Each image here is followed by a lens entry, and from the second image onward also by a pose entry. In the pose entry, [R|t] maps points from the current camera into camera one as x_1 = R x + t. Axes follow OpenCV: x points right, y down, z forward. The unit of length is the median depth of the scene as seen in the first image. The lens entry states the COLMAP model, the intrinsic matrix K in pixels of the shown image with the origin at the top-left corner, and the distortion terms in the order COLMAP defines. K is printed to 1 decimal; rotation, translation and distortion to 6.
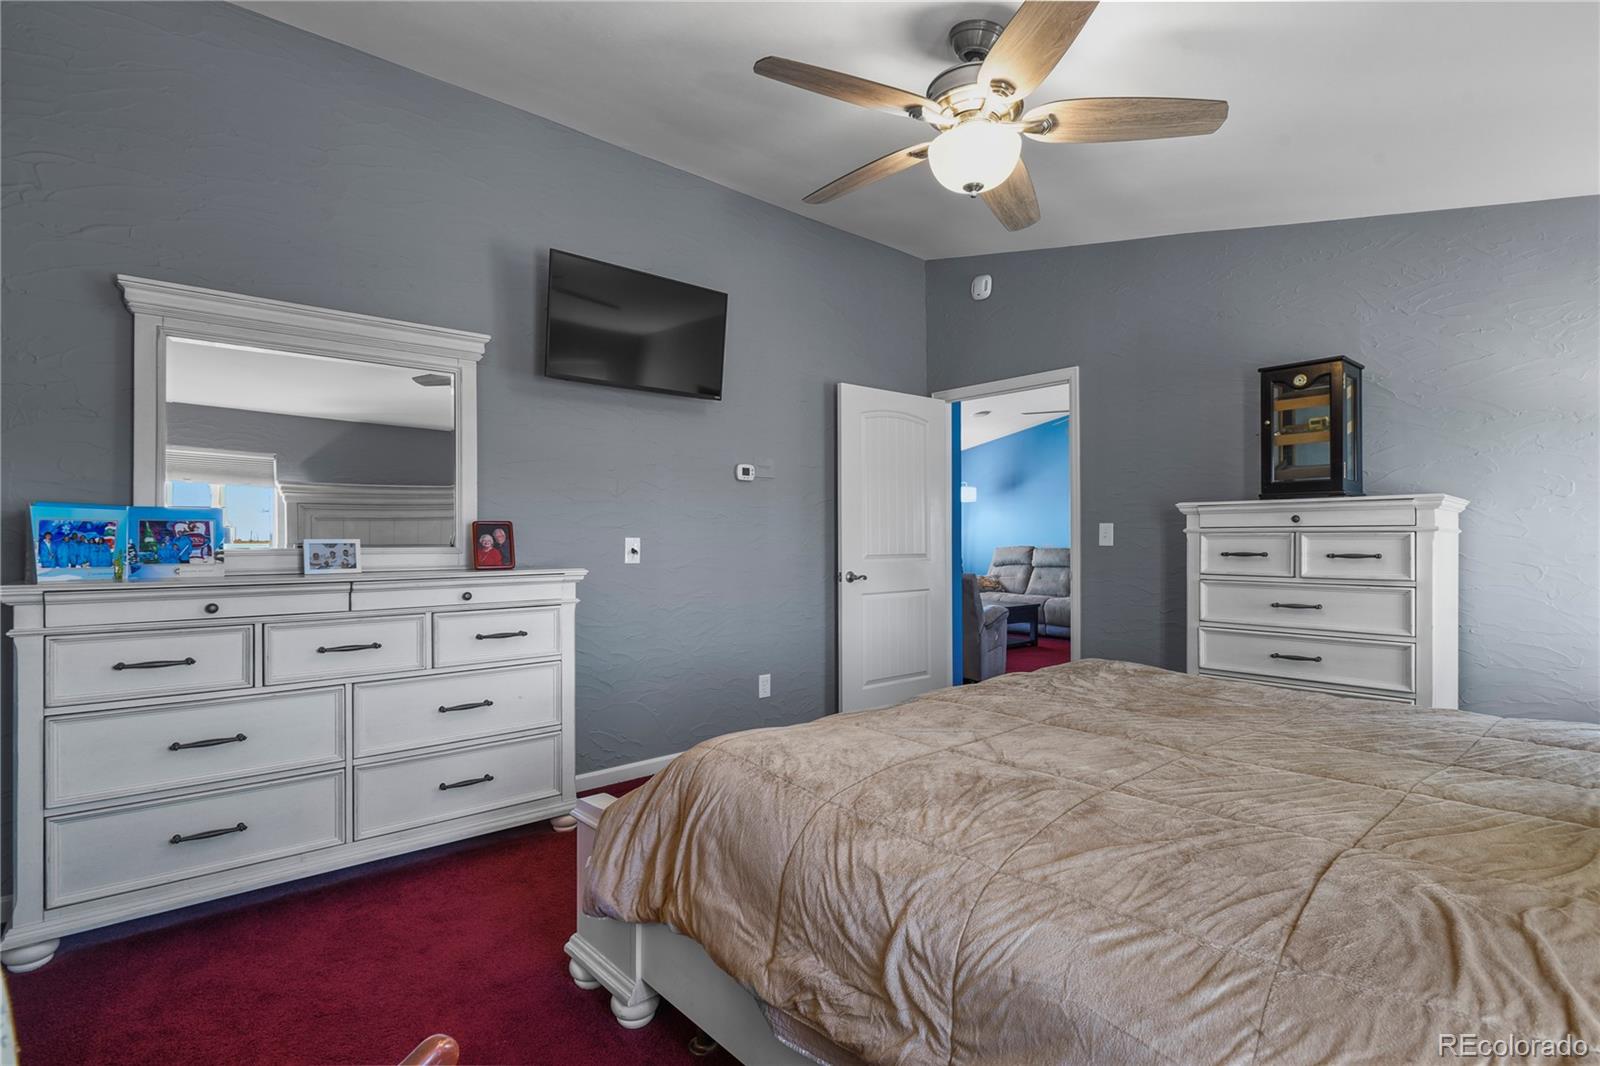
lens RADIAL K [[771.4, 0, 808.7], [0, 771.4, 535.1], [0, 0, 1]] dist [-0.000152, -0.004922]
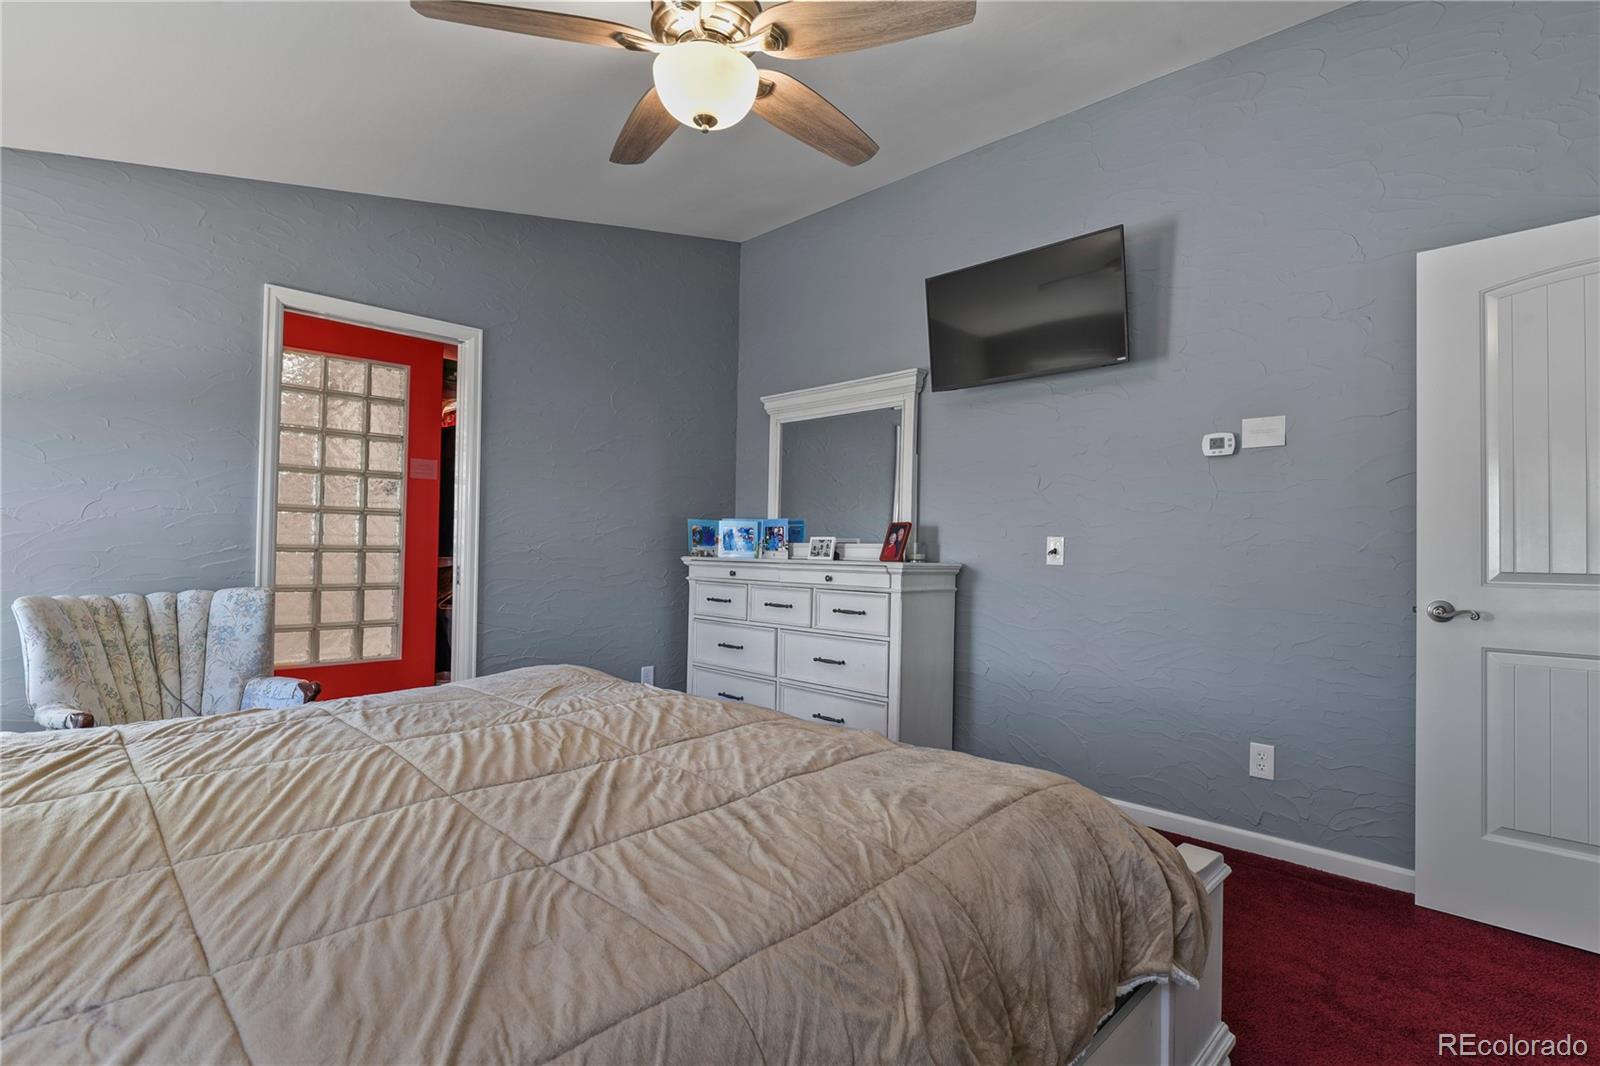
lens RADIAL K [[771.4, 0, 794.4], [0, 771.4, 530.3], [0, 0, 1]] dist [-0.000152, -0.004922]
pose [[0.065680, -0.014356, -0.997737, 0.834771], [-0.007123, 0.999864, -0.014855, 0.014526], [0.997815, 0.008082, 0.065569, 0.794393]]
